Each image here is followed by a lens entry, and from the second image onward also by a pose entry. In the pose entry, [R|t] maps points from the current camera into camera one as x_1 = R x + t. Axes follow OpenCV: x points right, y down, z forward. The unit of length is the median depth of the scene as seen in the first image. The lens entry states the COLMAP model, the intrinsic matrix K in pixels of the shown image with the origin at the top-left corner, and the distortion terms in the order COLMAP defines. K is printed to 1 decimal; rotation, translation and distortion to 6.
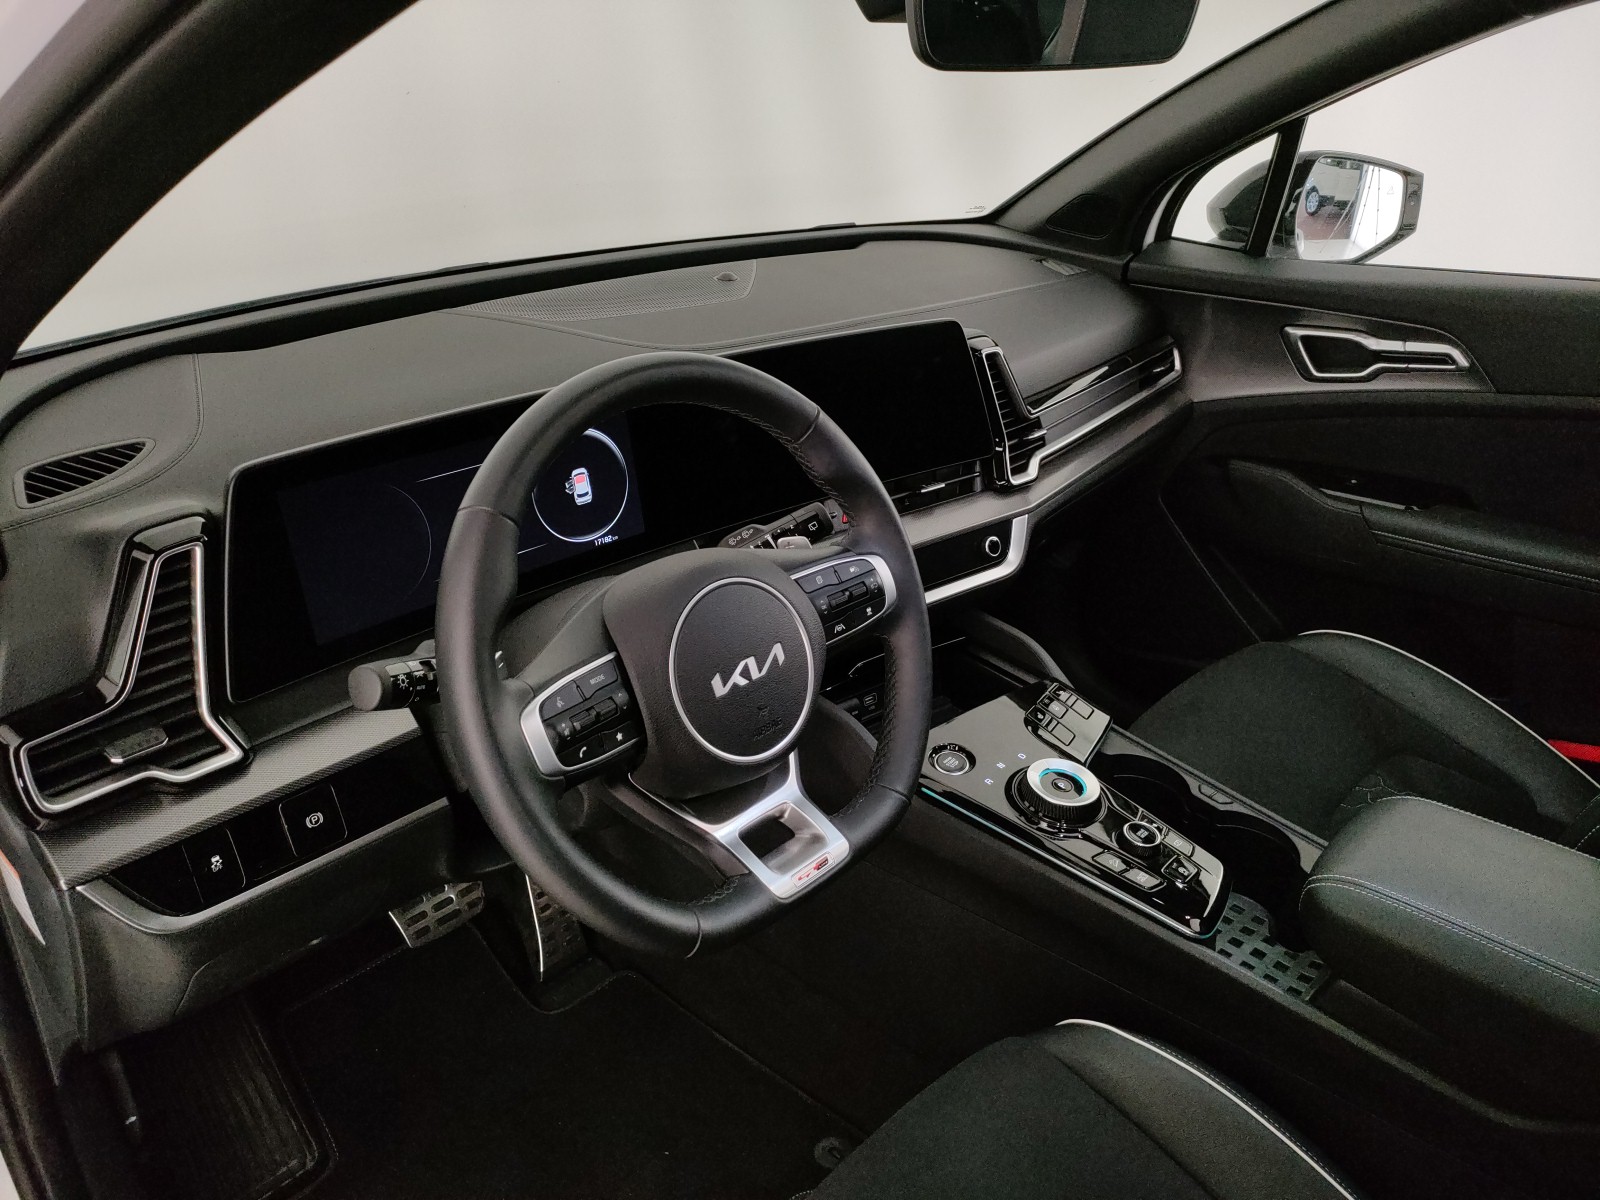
lens RADIAL K [[1135.7, 0, 800.0], [0, 1135.7, 600.0], [0, 0, 1]] dist [-0.007617, -0.000725]
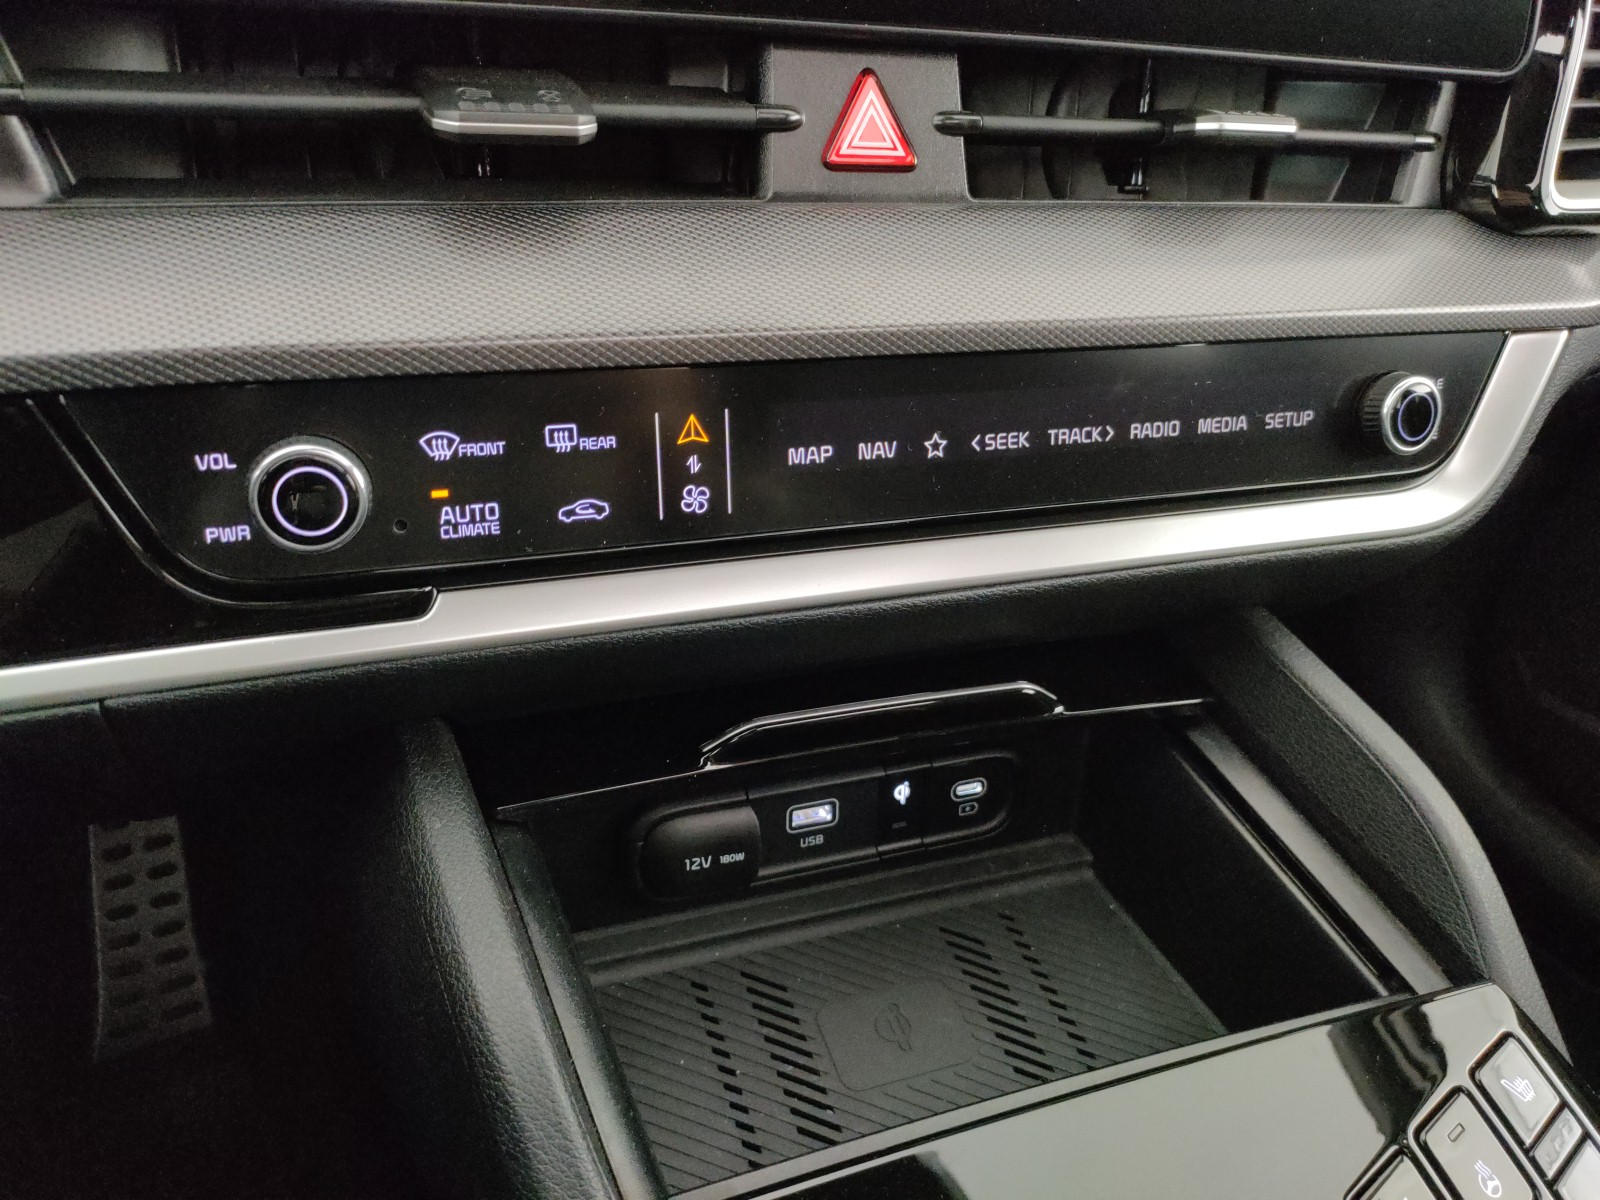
lens RADIAL K [[1175.1, 0, 800.0], [0, 1175.1, 600.0], [0, 0, 1]] dist [0.091584, -0.120419]
pose [[0.945898, 0.272498, -0.176131, 0.093741], [-0.240136, 0.952992, 0.184775, -0.022402], [0.218202, -0.132483, 0.966869, 0.671914]]
